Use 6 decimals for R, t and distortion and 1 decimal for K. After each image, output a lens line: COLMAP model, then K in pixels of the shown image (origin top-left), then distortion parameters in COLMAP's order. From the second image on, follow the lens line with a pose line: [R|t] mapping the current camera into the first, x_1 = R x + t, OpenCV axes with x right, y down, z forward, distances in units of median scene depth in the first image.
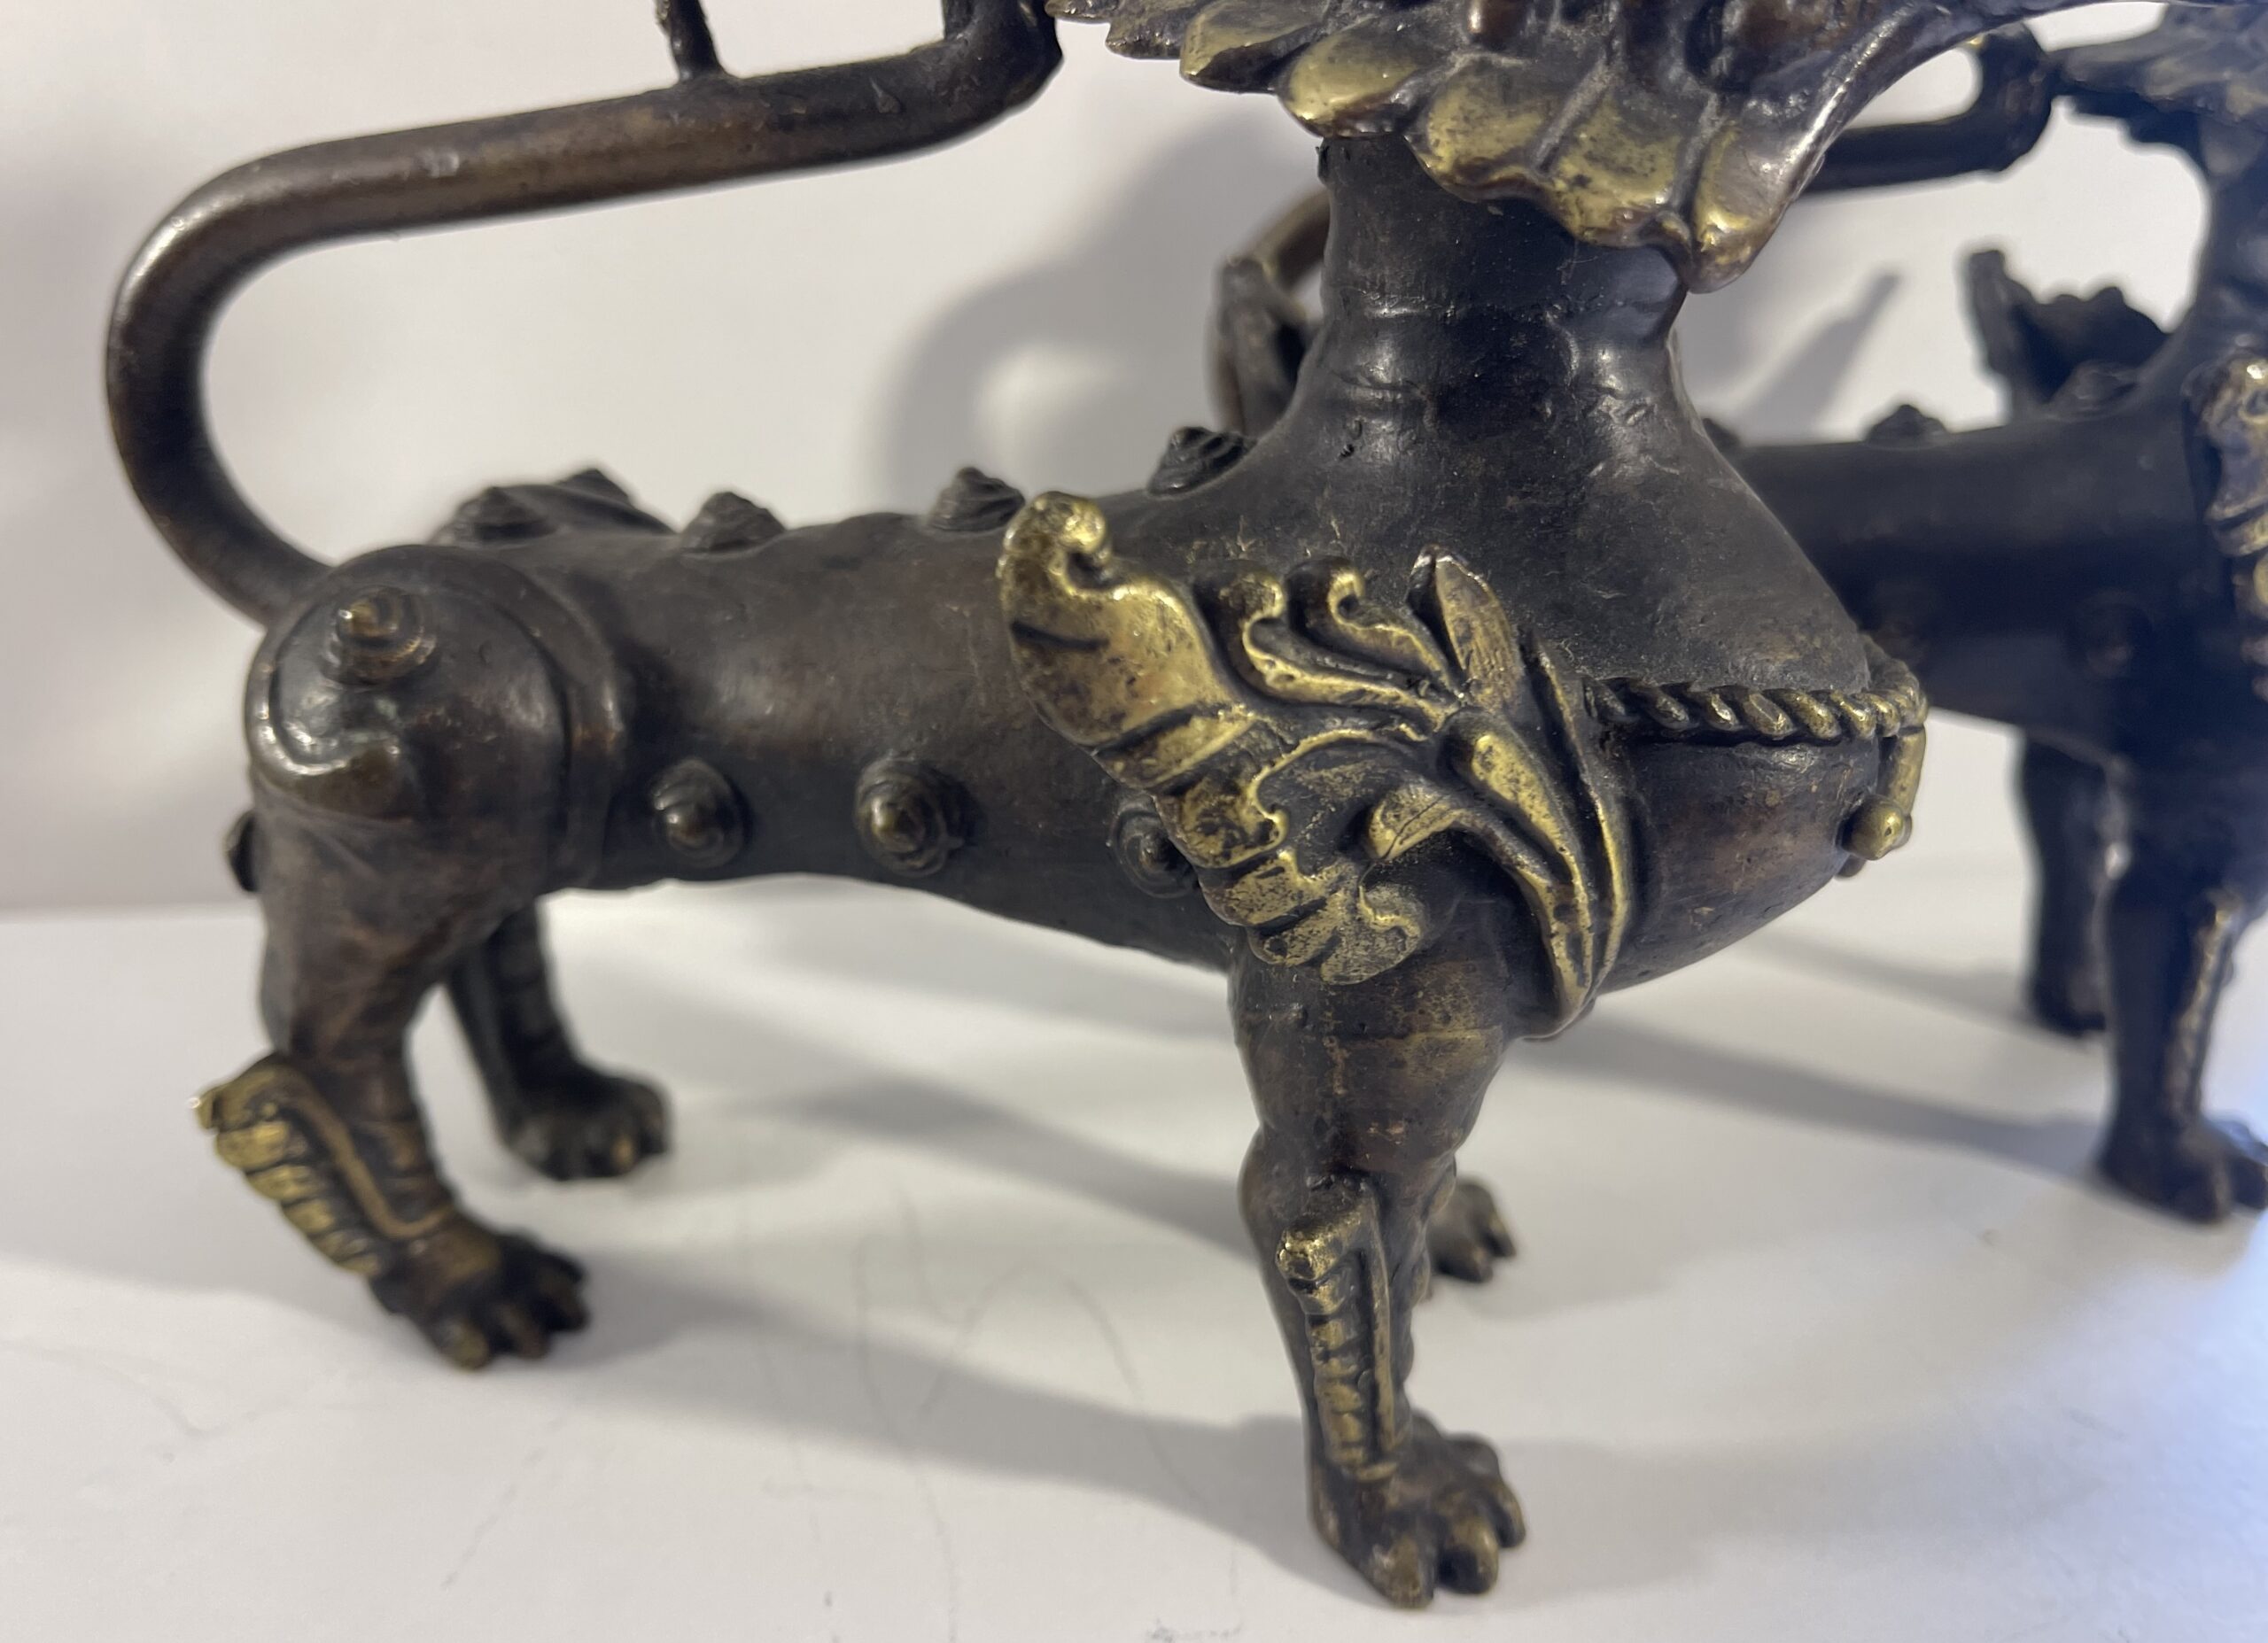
lens RADIAL K [[1740.4, 0, 1168.7], [0, 1740.4, 876.9], [0, 0, 1]] dist [0.013165, -0.038956]
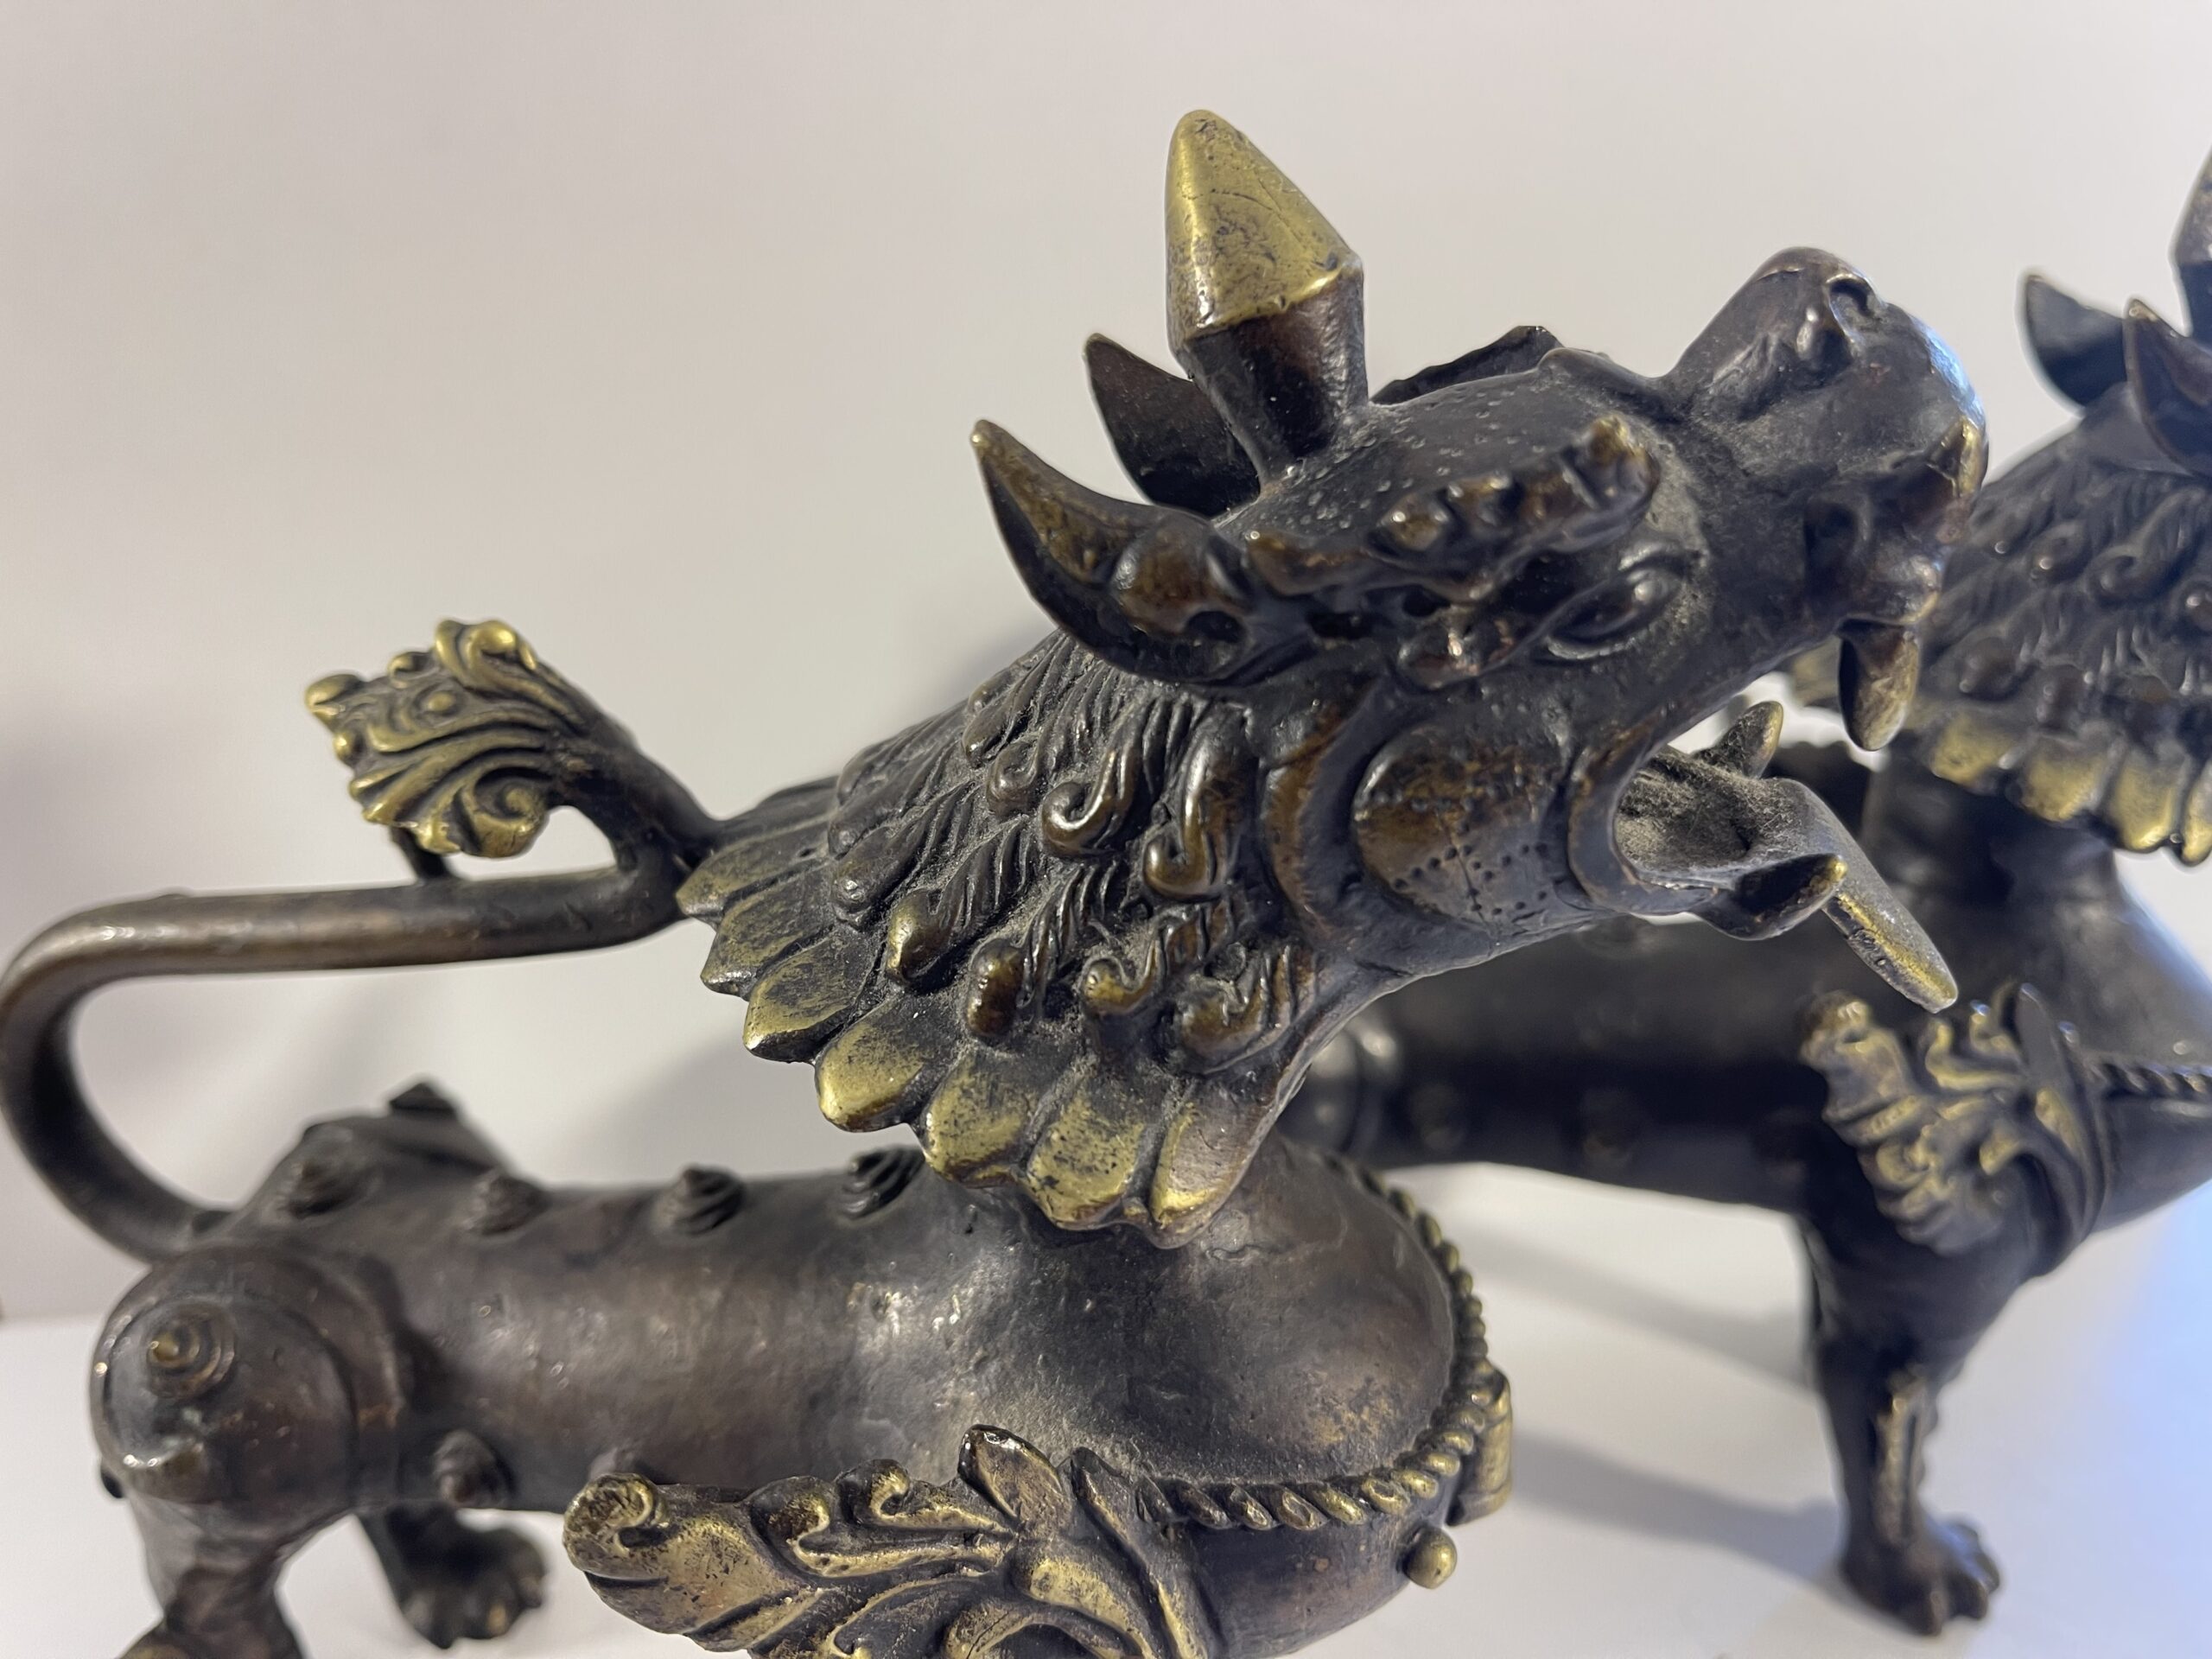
lens RADIAL K [[1631.1, 0, 1153.4], [0, 1631.1, 931.0], [0, 0, 1]] dist [-0.013301, -0.014871]
pose [[0.998836, -0.035183, -0.032990, 0.253504], [0.034631, 0.999253, -0.017151, -0.397897], [0.033569, 0.015988, 0.999309, -0.072685]]
